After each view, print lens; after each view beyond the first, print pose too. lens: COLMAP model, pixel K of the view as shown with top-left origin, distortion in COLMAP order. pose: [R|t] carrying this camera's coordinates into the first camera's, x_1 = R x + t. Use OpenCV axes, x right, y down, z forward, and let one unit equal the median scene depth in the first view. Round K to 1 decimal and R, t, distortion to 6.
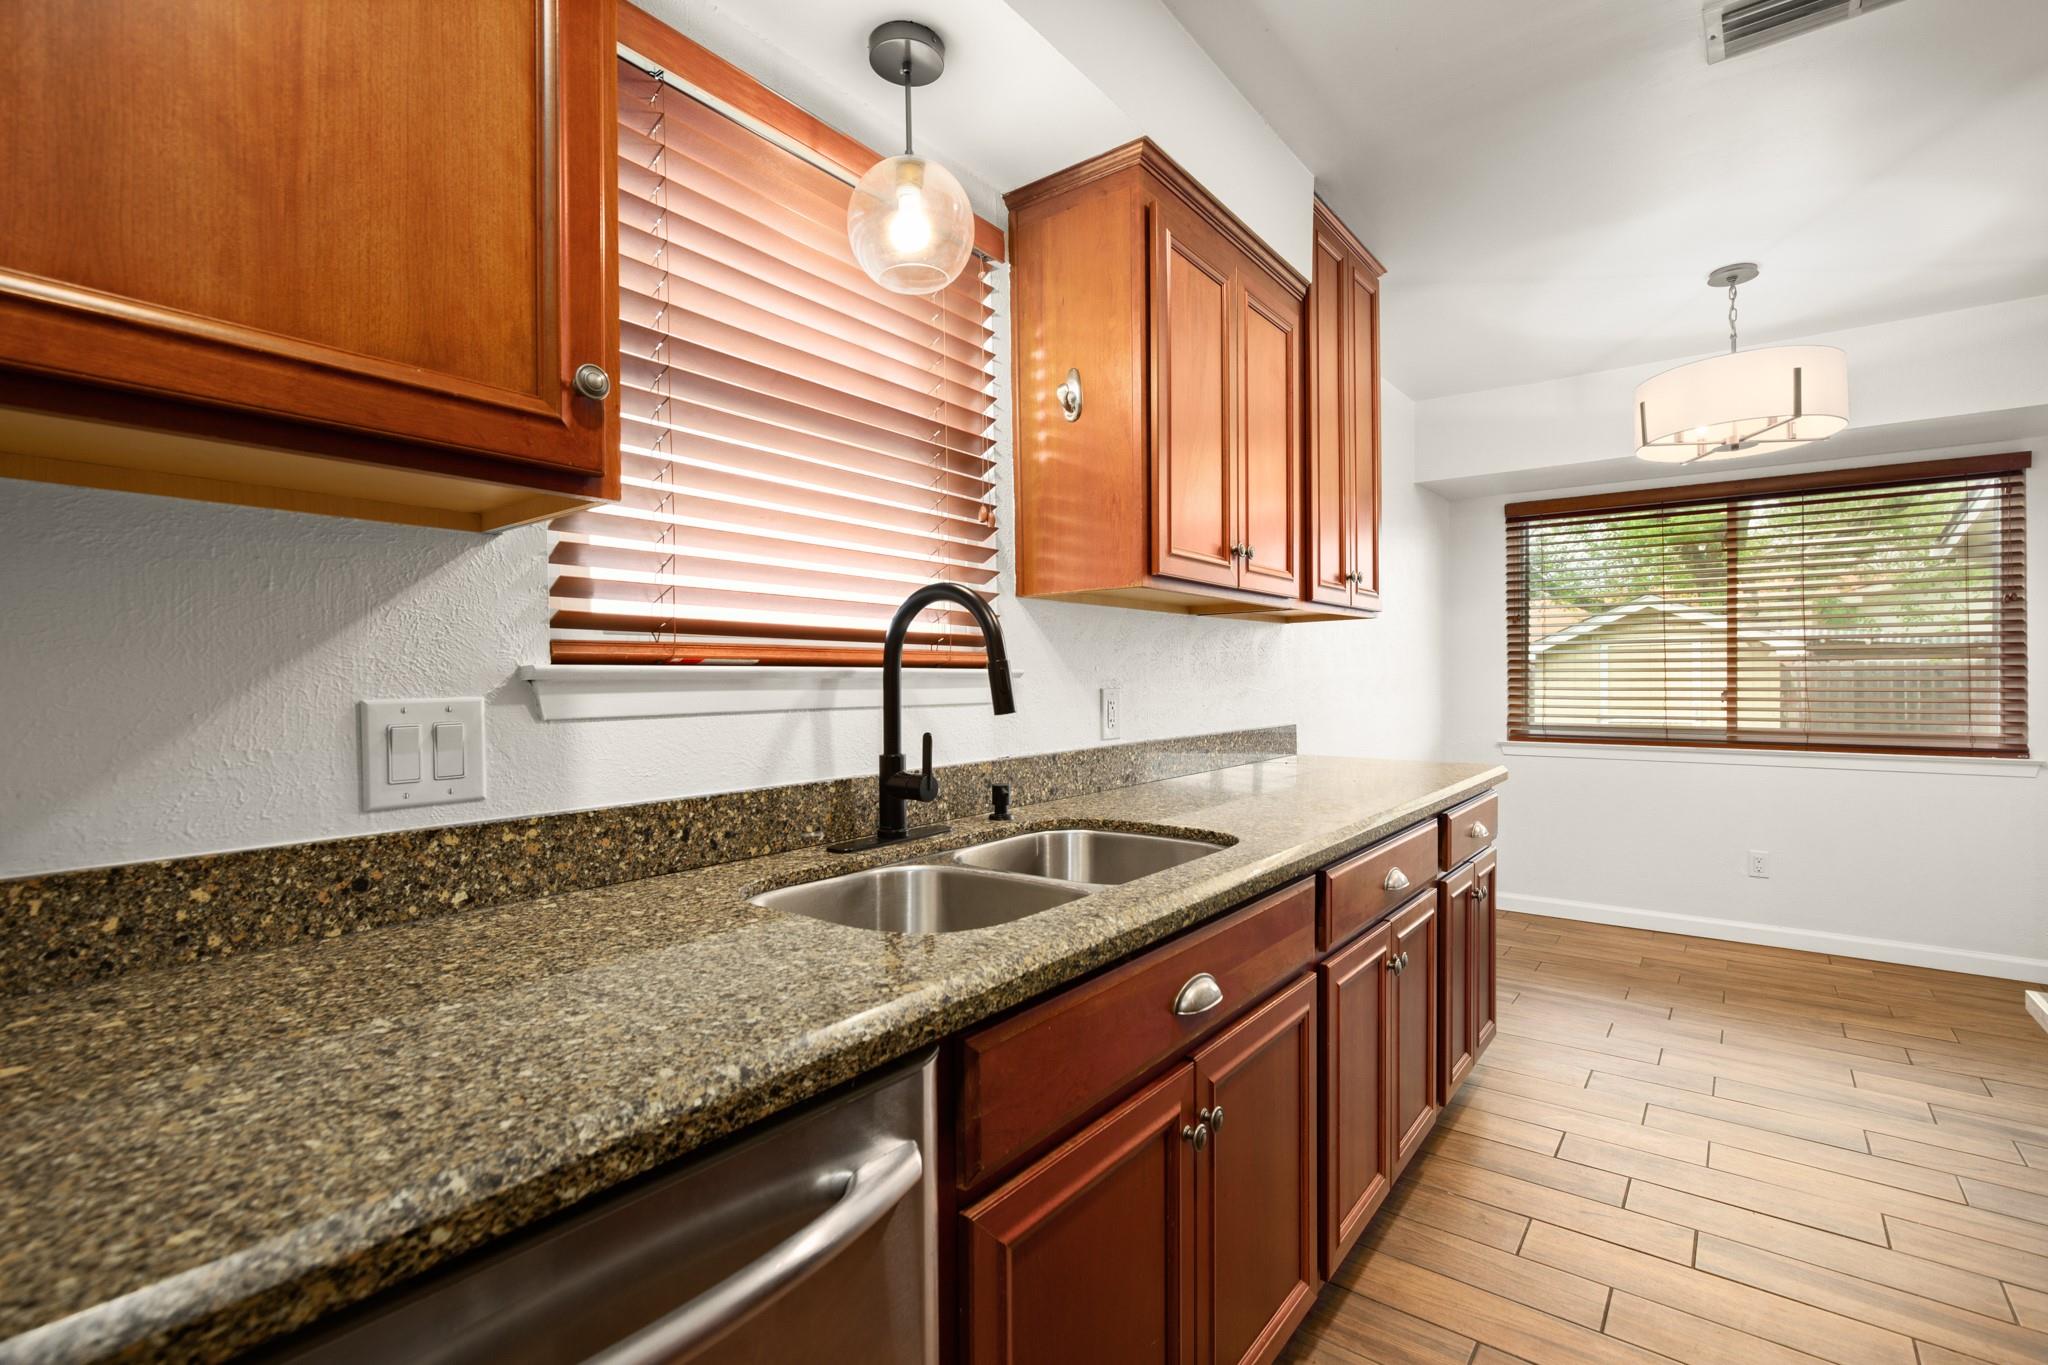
lens RADIAL K [[932.3, 0, 1034.5], [0, 932.3, 687.3], [0, 0, 1]] dist [0.002560, -0.000193]
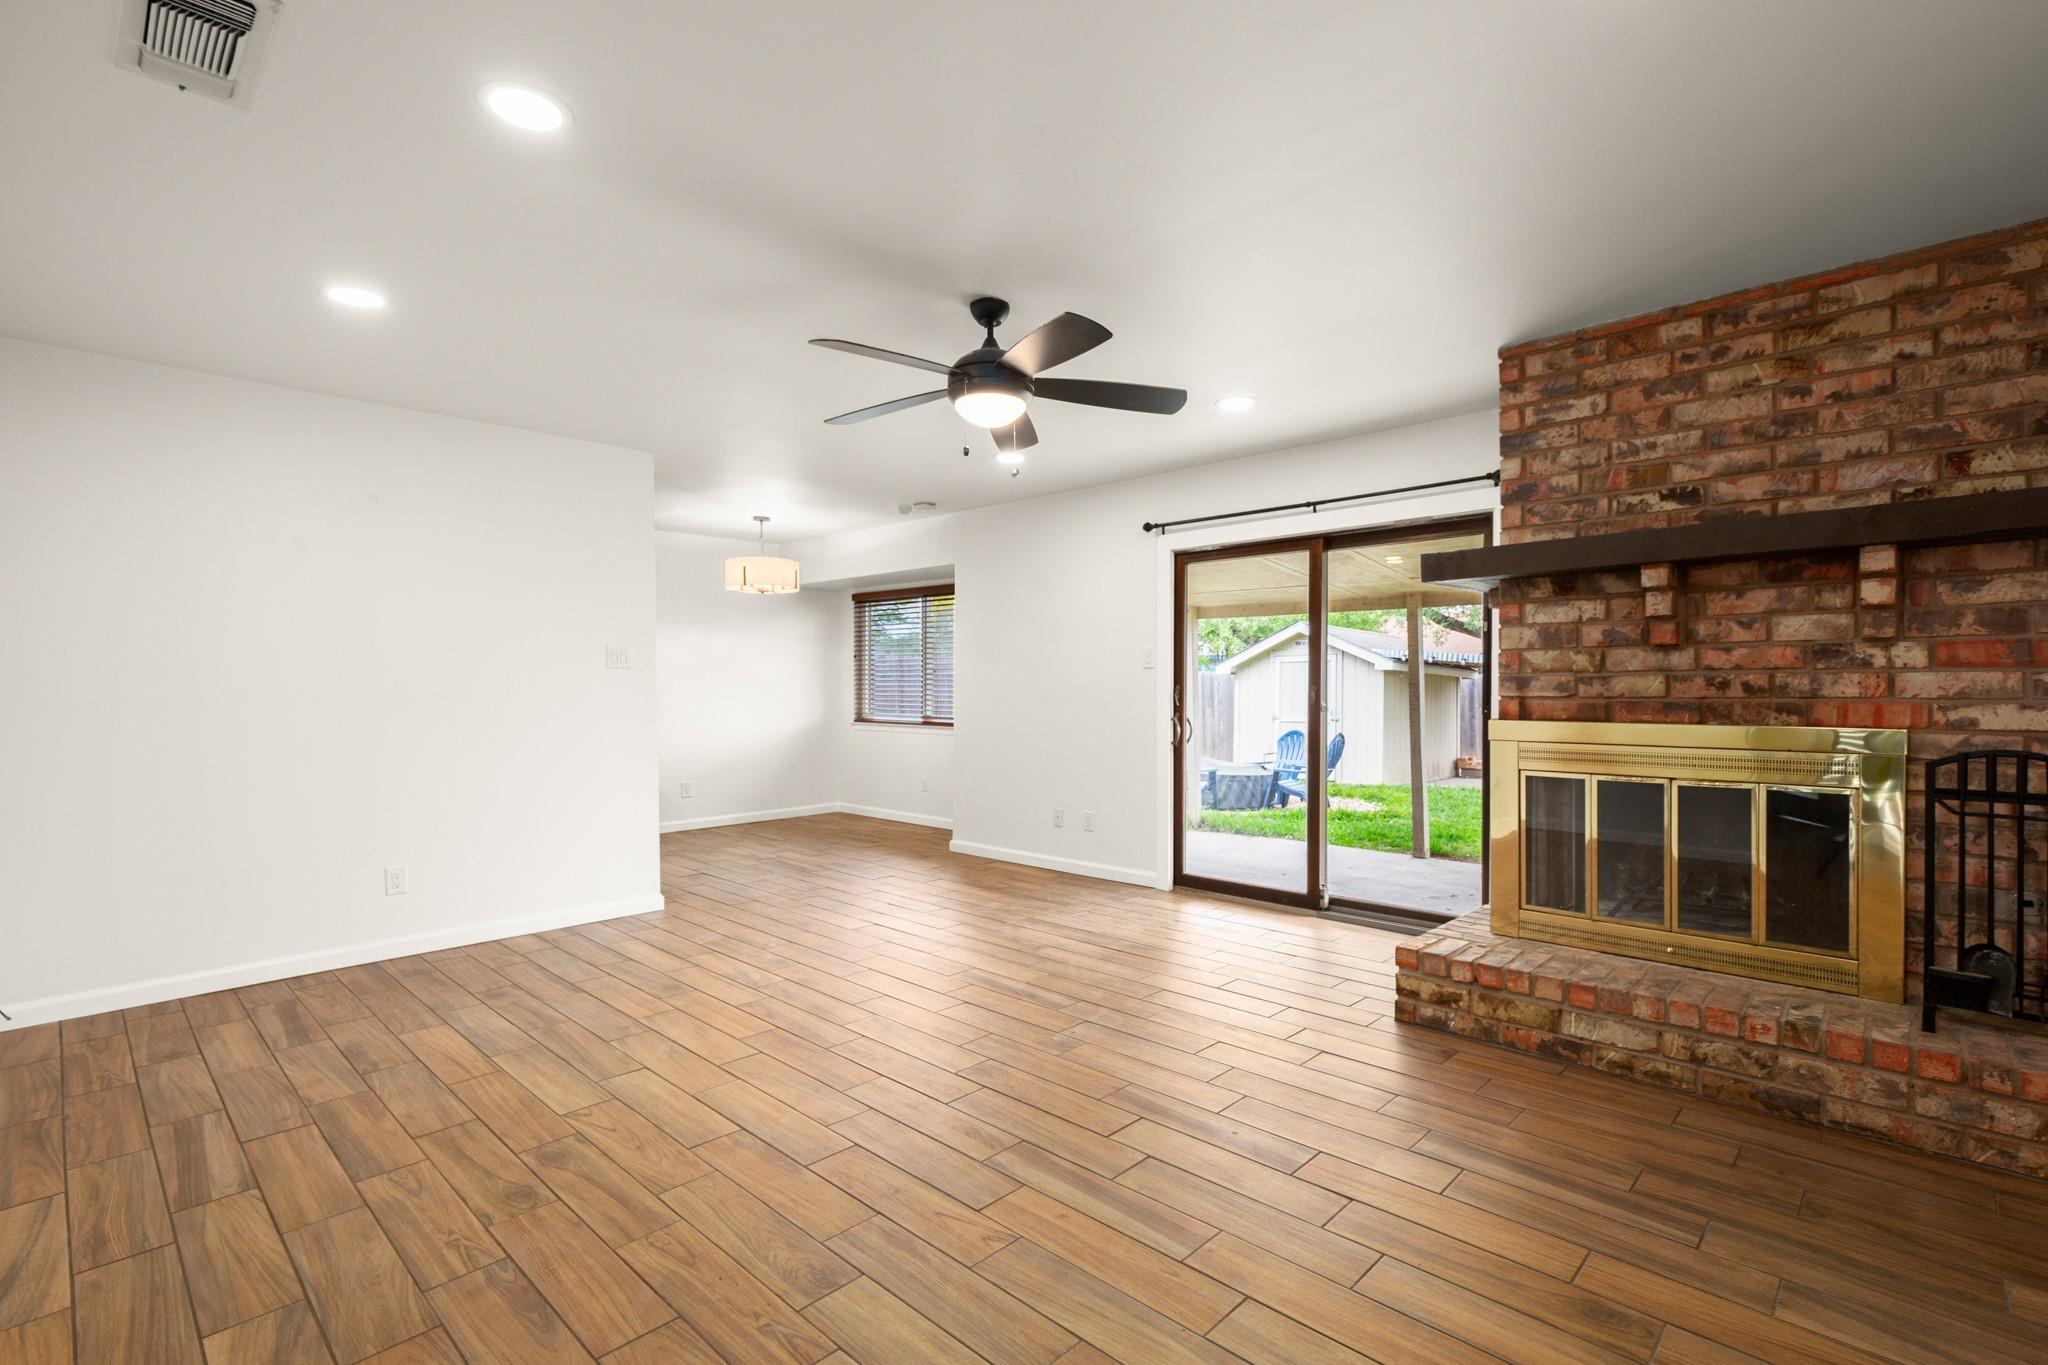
lens RADIAL K [[946.6, 0, 1041.6], [0, 946.6, 699.1], [0, 0, 1]] dist [0.009535, -0.000093]
pose [[0.994062, 0.004258, -0.108732, 1.594430], [-0.003472, 0.999967, 0.007411, -0.005925], [0.108760, -0.006989, 0.994043, -1.213641]]
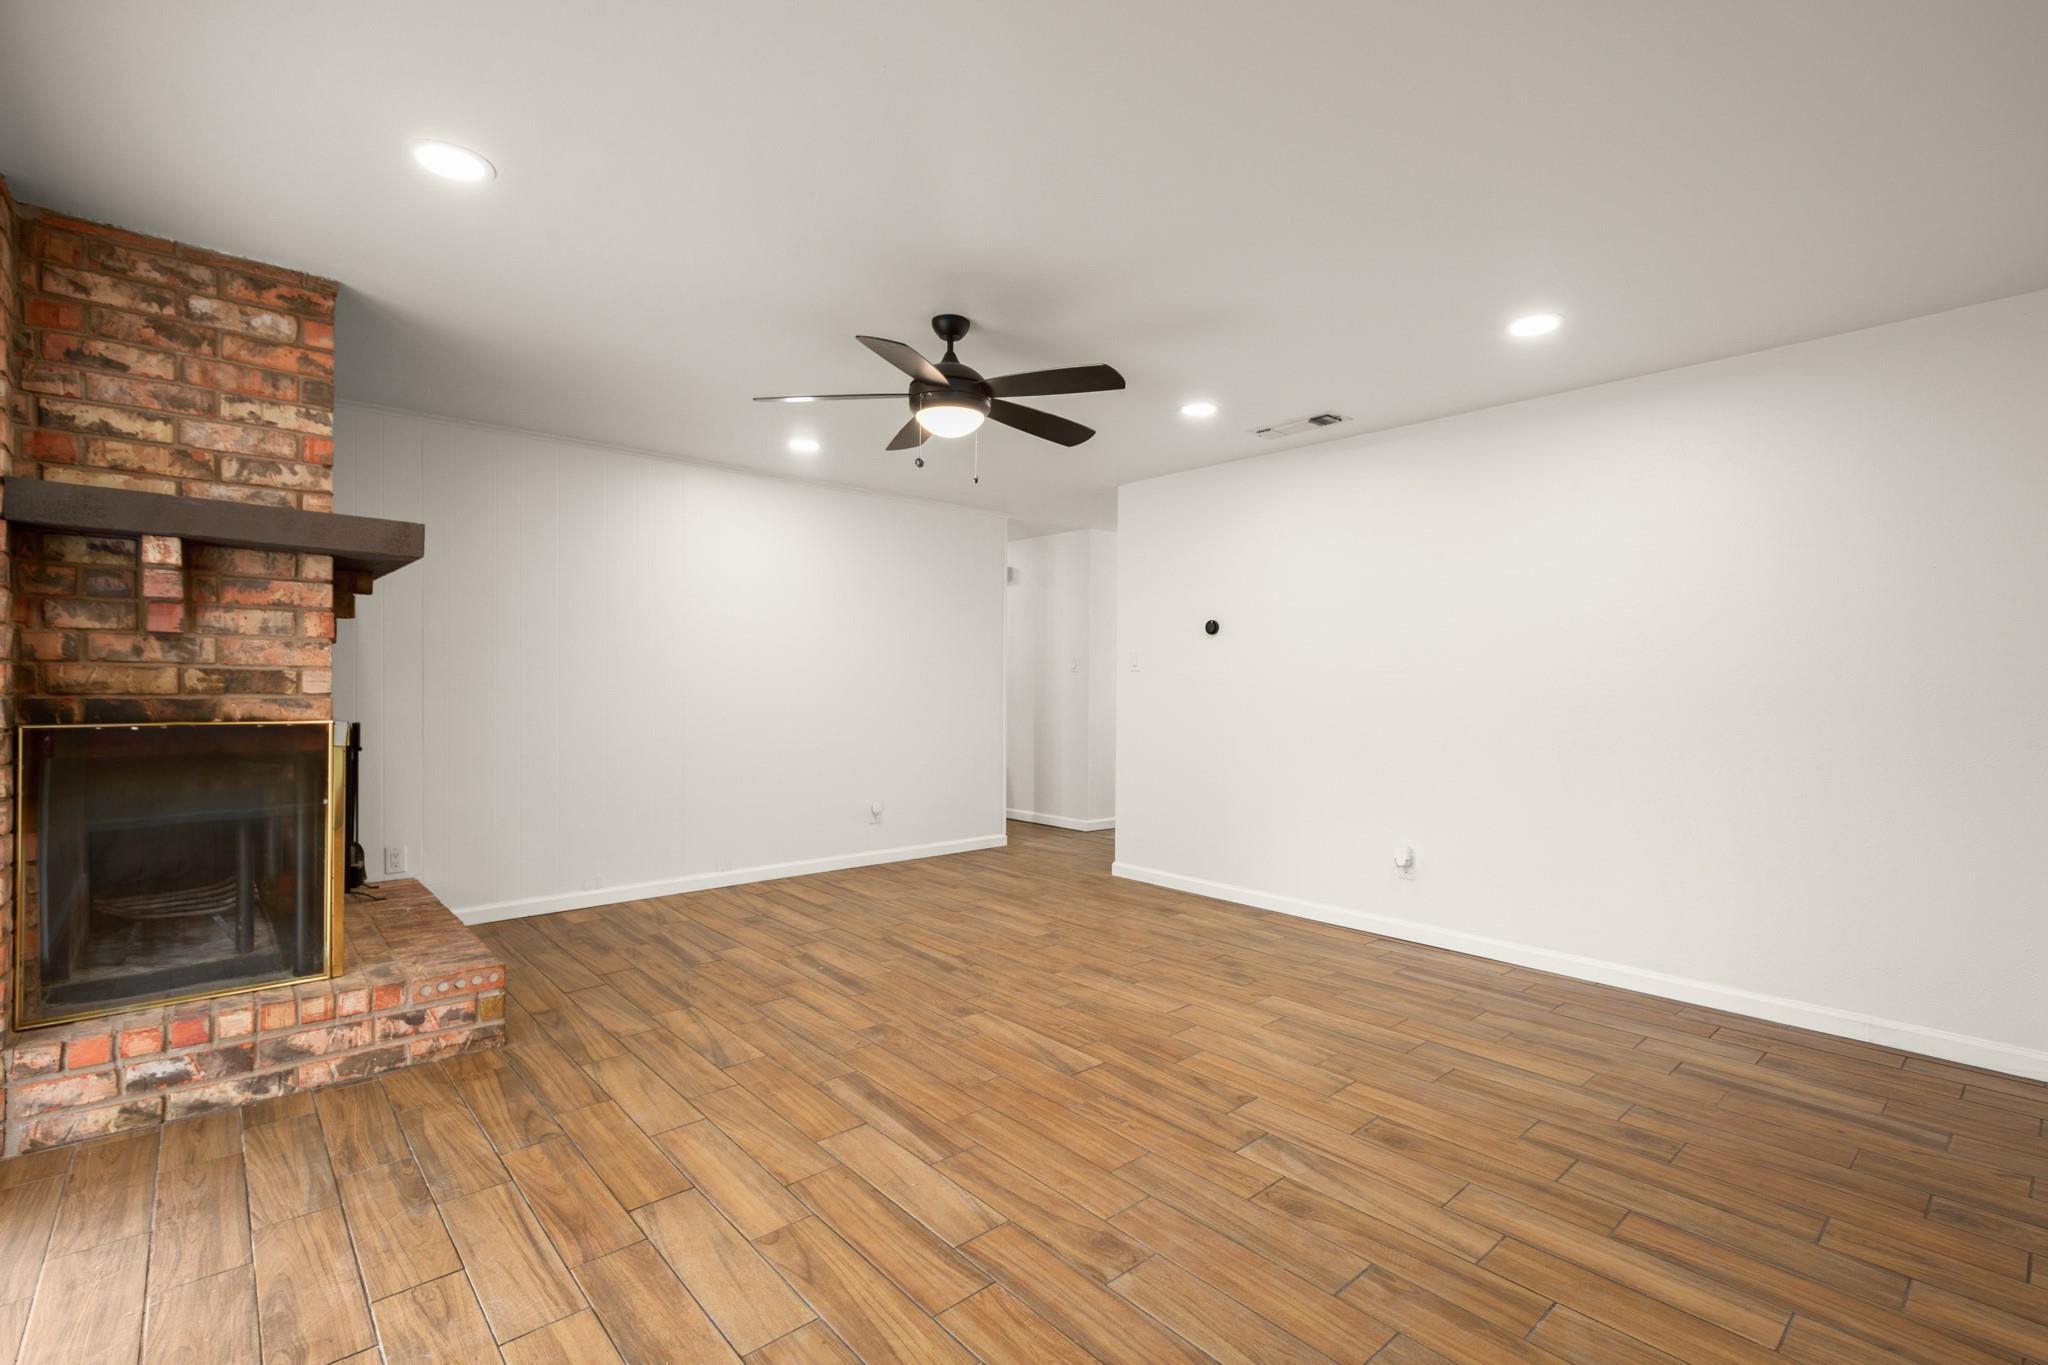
lens RADIAL K [[921.2, 0, 1041.9], [0, 921.2, 690.9], [0, 0, 1]] dist [0.014096, 0.000065]
pose [[-0.982581, 0.000077, 0.185833, 1.138796], [0.002318, 0.999927, 0.011843, -0.014848], [-0.185818, 0.012067, -0.982510, 0.769795]]
